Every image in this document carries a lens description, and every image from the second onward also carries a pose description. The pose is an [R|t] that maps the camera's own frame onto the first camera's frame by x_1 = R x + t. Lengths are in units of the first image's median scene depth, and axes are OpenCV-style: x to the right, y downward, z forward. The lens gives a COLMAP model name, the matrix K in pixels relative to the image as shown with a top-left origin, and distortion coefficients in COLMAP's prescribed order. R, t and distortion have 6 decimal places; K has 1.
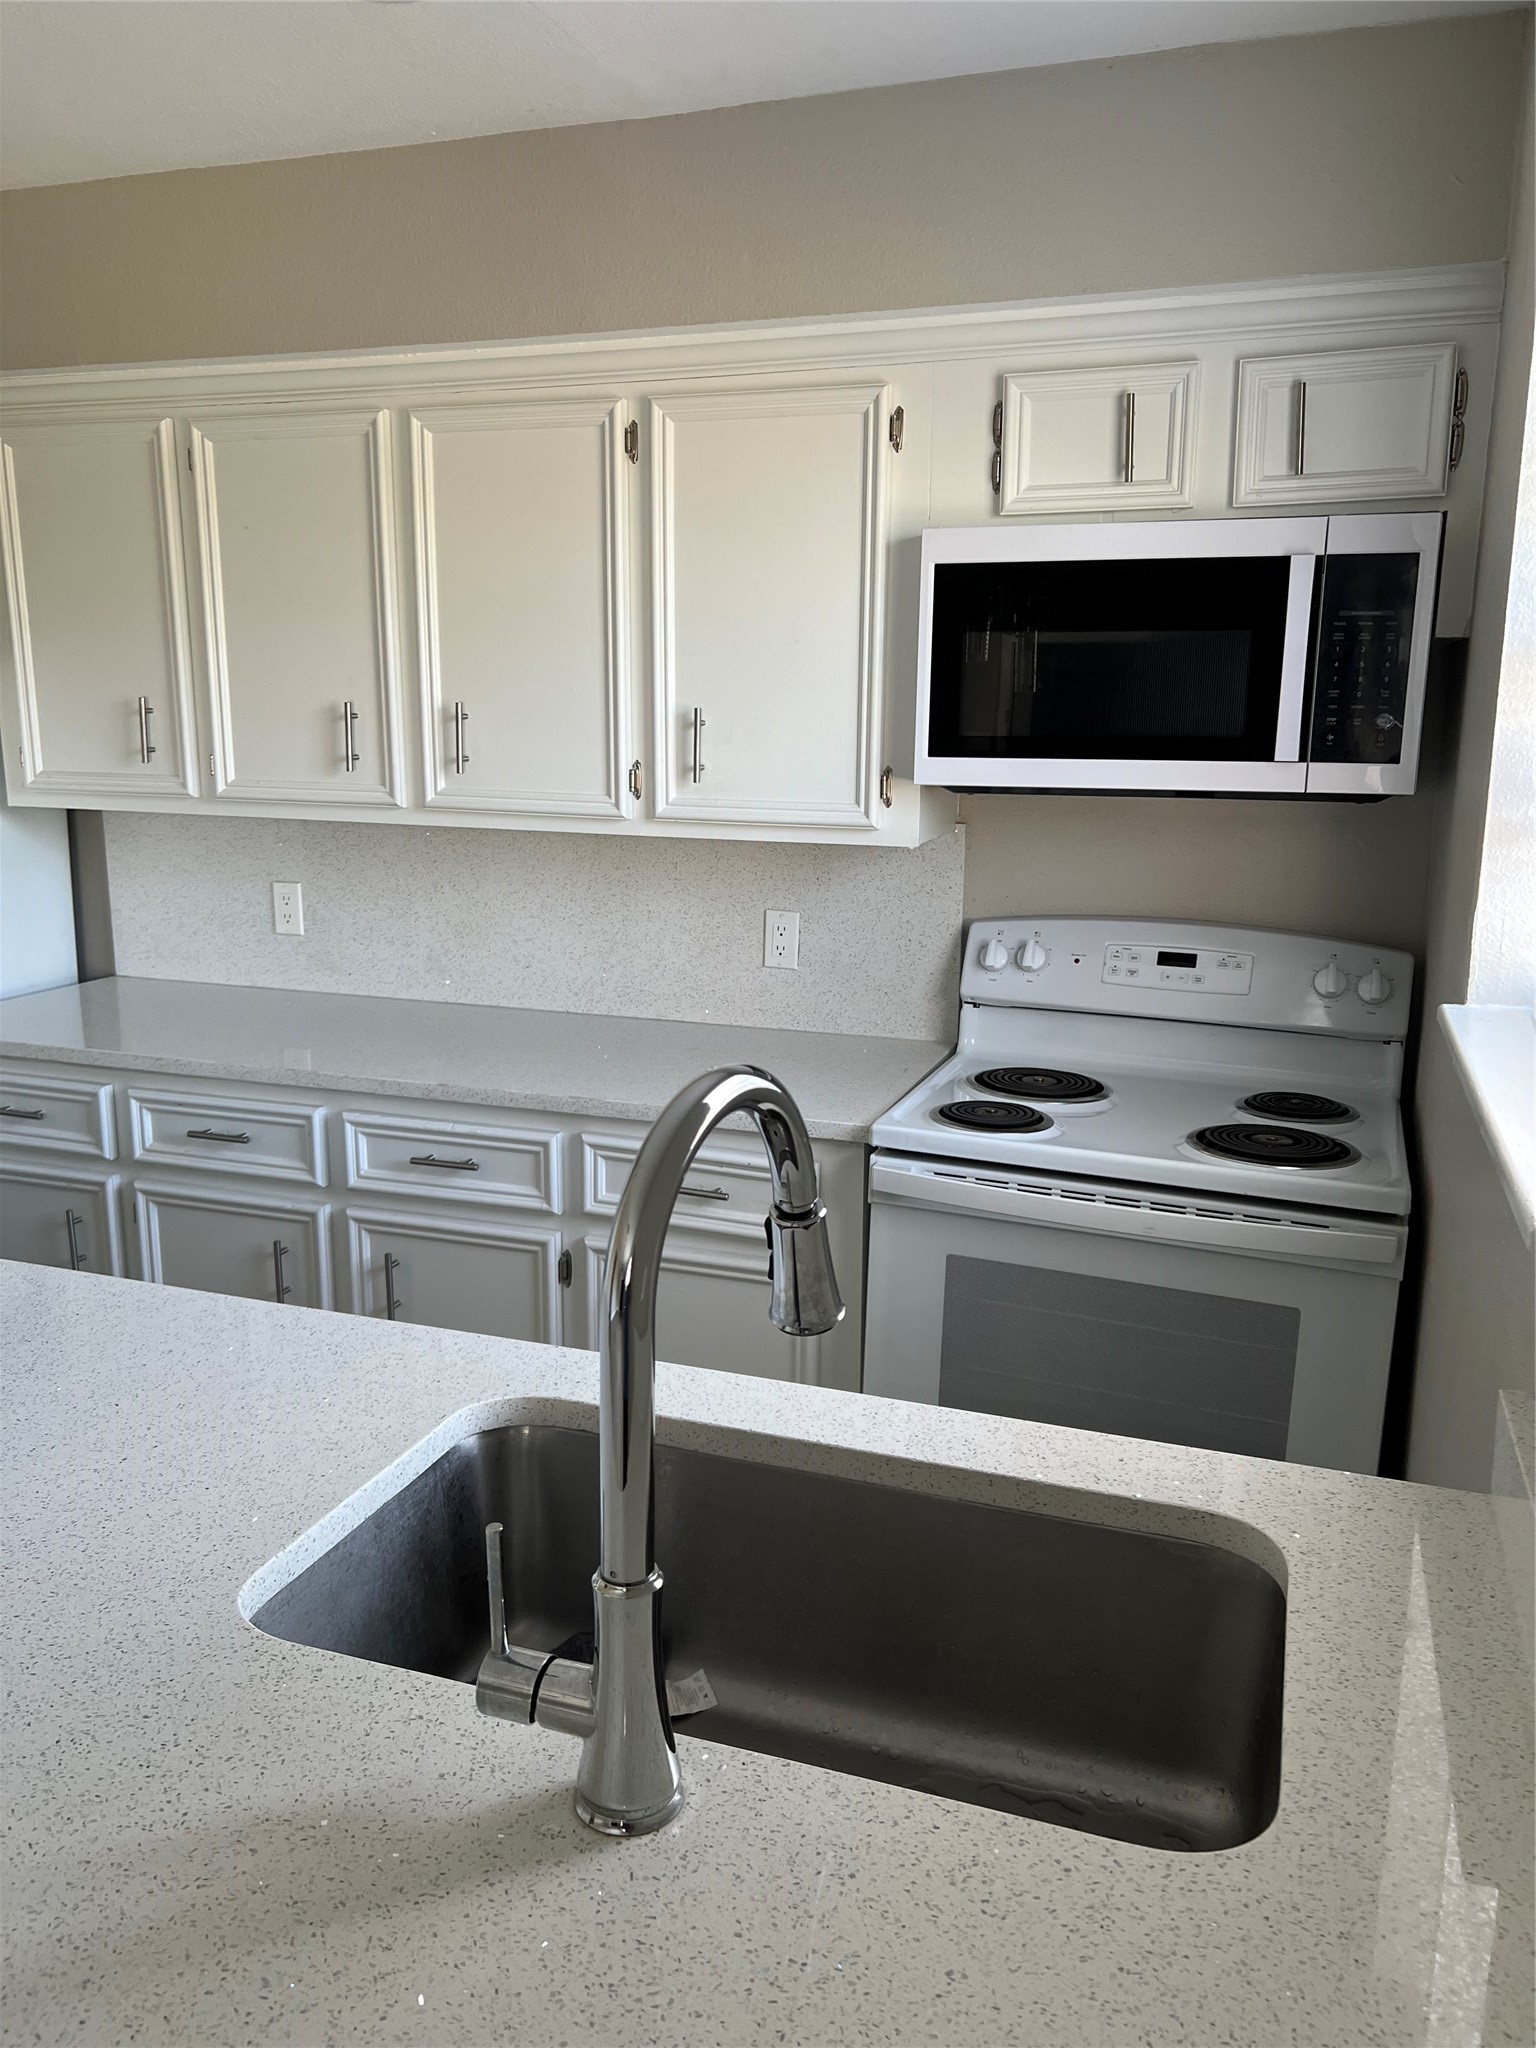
lens RADIAL K [[1562.2, 0, 780.1], [0, 1562.2, 1038.4], [0, 0, 1]] dist [0.069087, -0.080337]
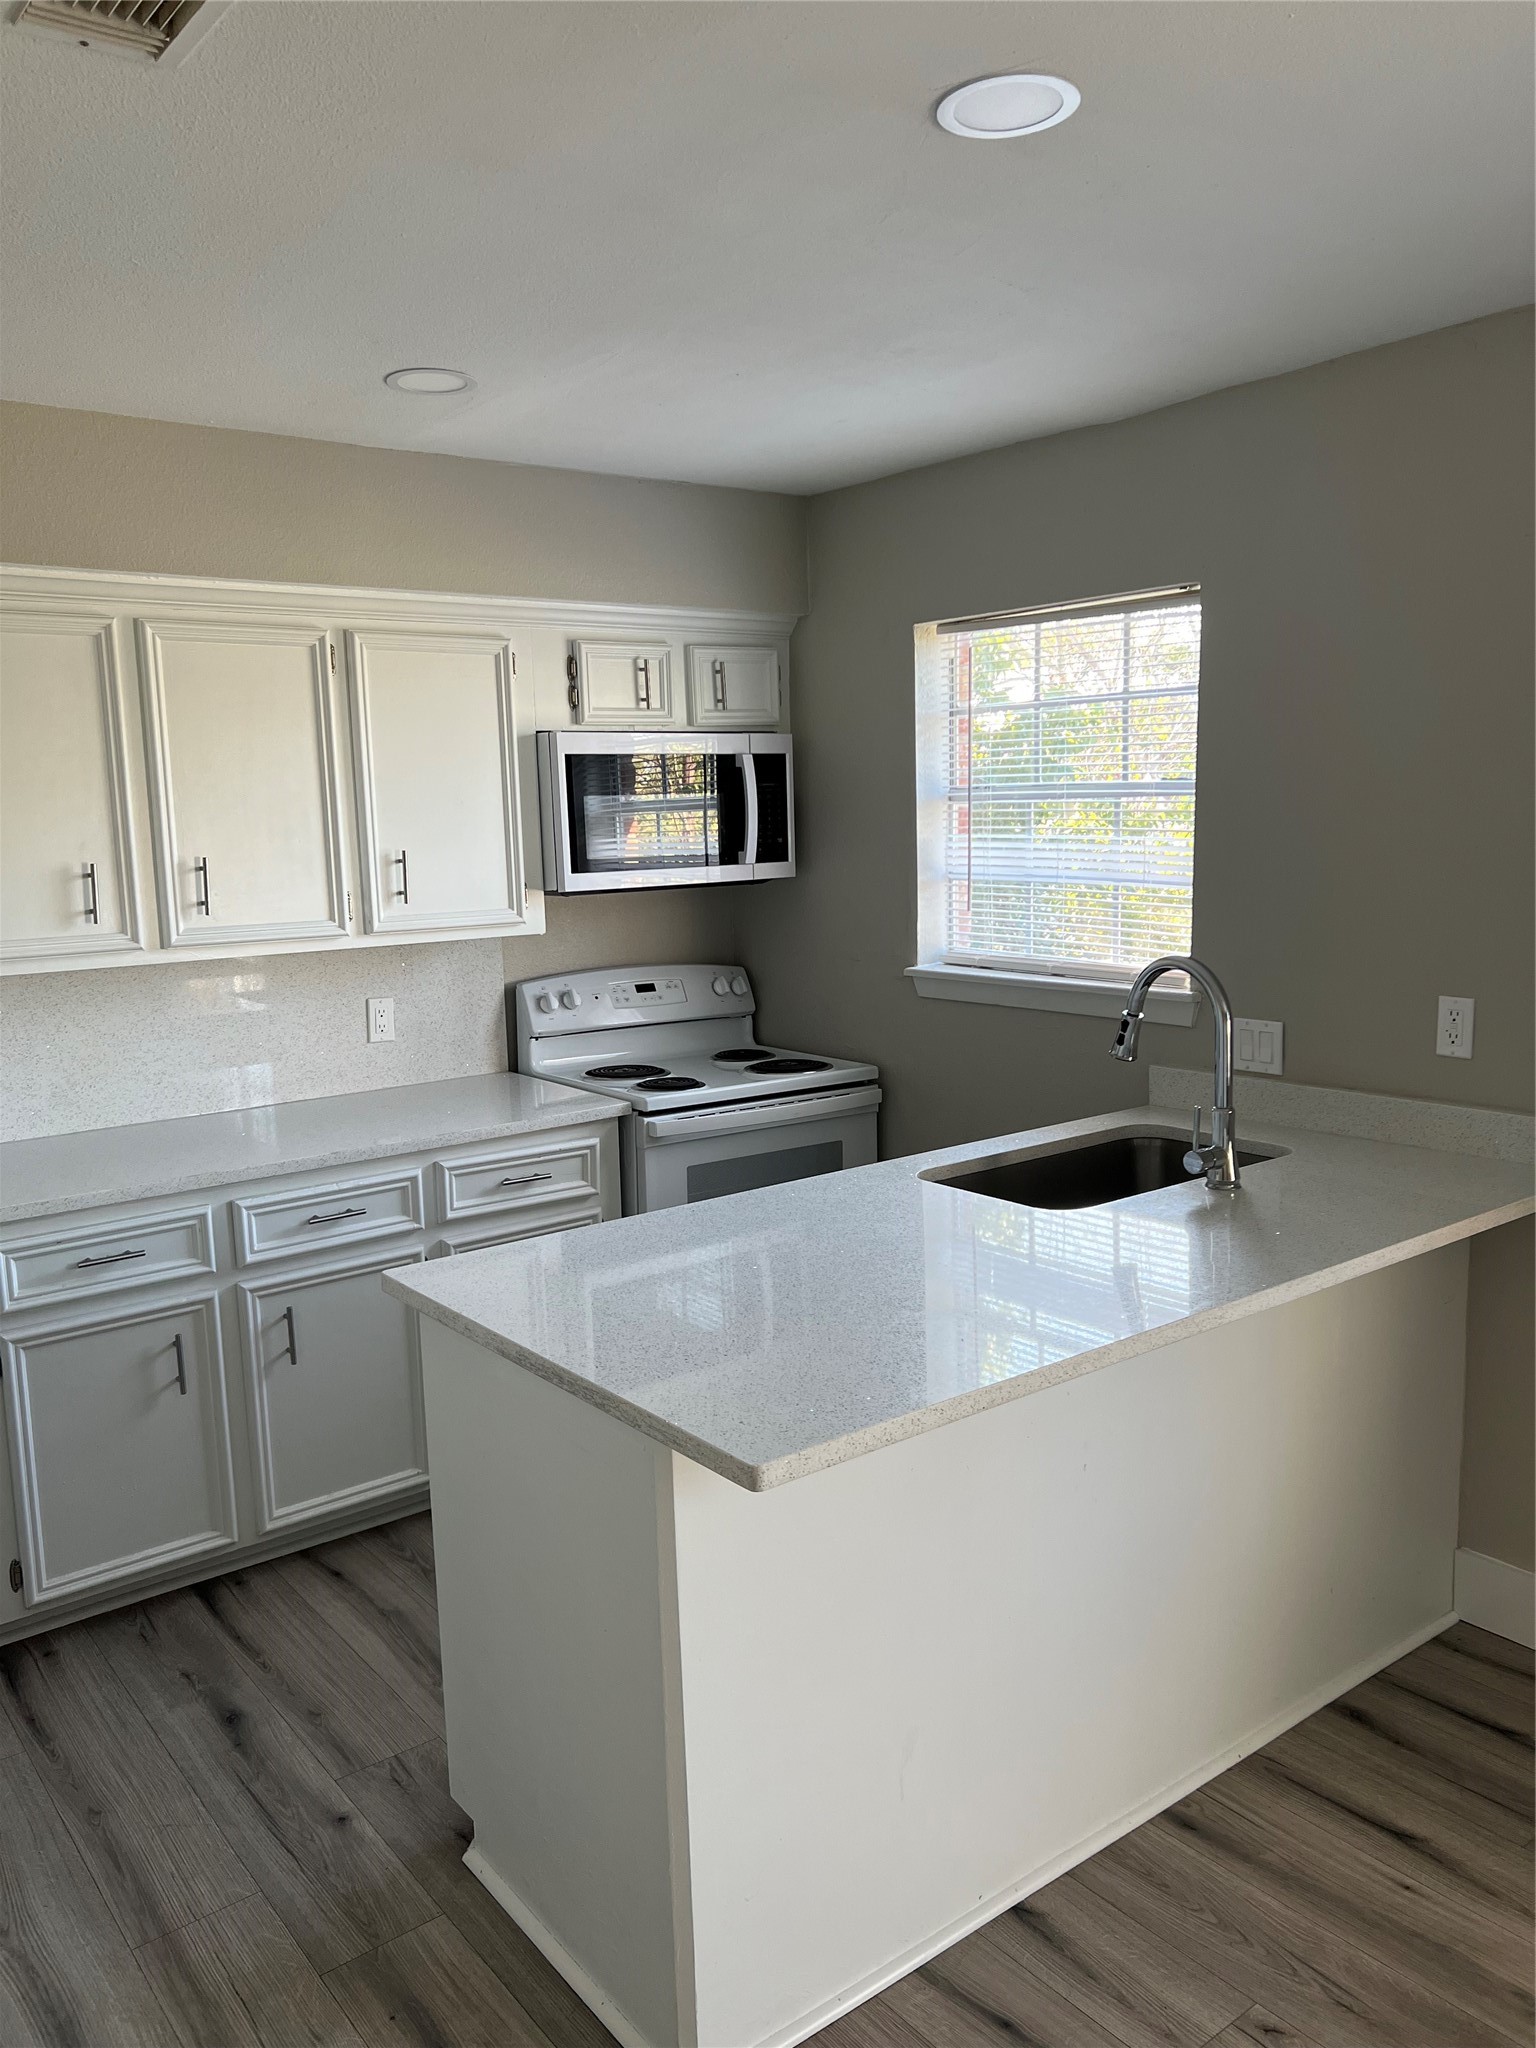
lens RADIAL K [[1562.2, 0, 786.2], [0, 1562.2, 1044.3], [0, 0, 1]] dist [0.069087, -0.080337]
pose [[0.538456, -0.154935, 0.828287, -1.042329], [0.207341, 0.977091, 0.047981, -0.040837], [-0.816746, 0.145902, 0.558245, -0.021121]]
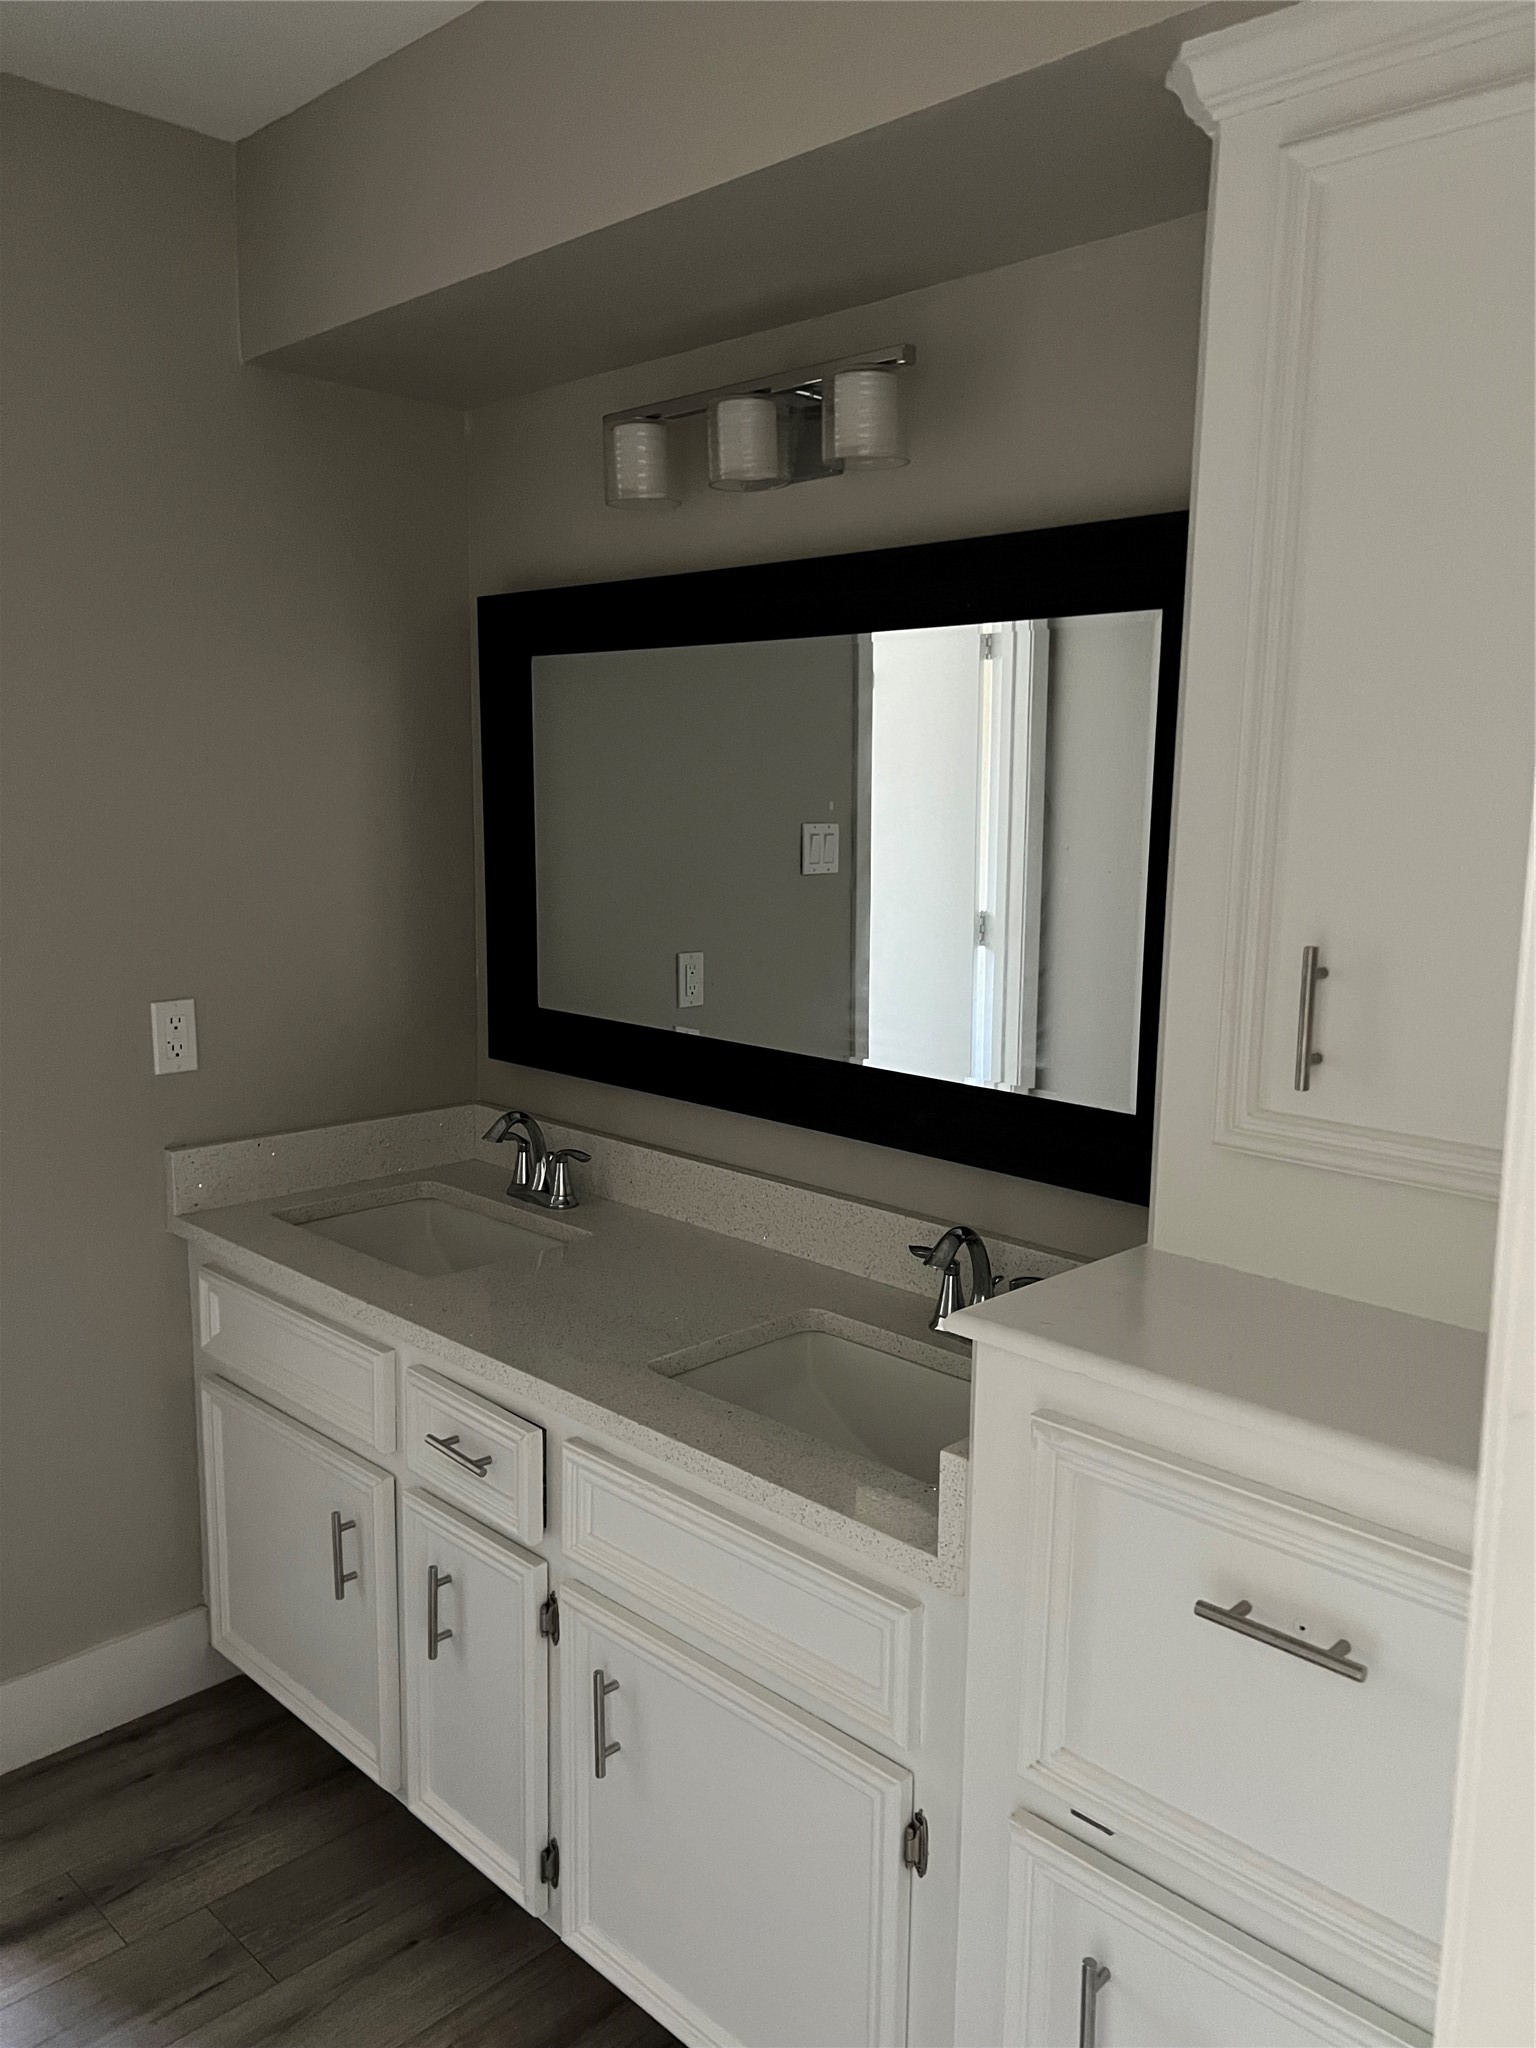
lens RADIAL K [[1562.2, 0, 768.3], [0, 1562.2, 1025.1], [0, 0, 1]] dist [0.069087, -0.080337]
pose [[-0.902722, -0.087518, 0.421229, -0.554073], [0.072325, 0.934286, 0.349112, -0.197850], [-0.424102, 0.345616, -0.837071, 0.819924]]
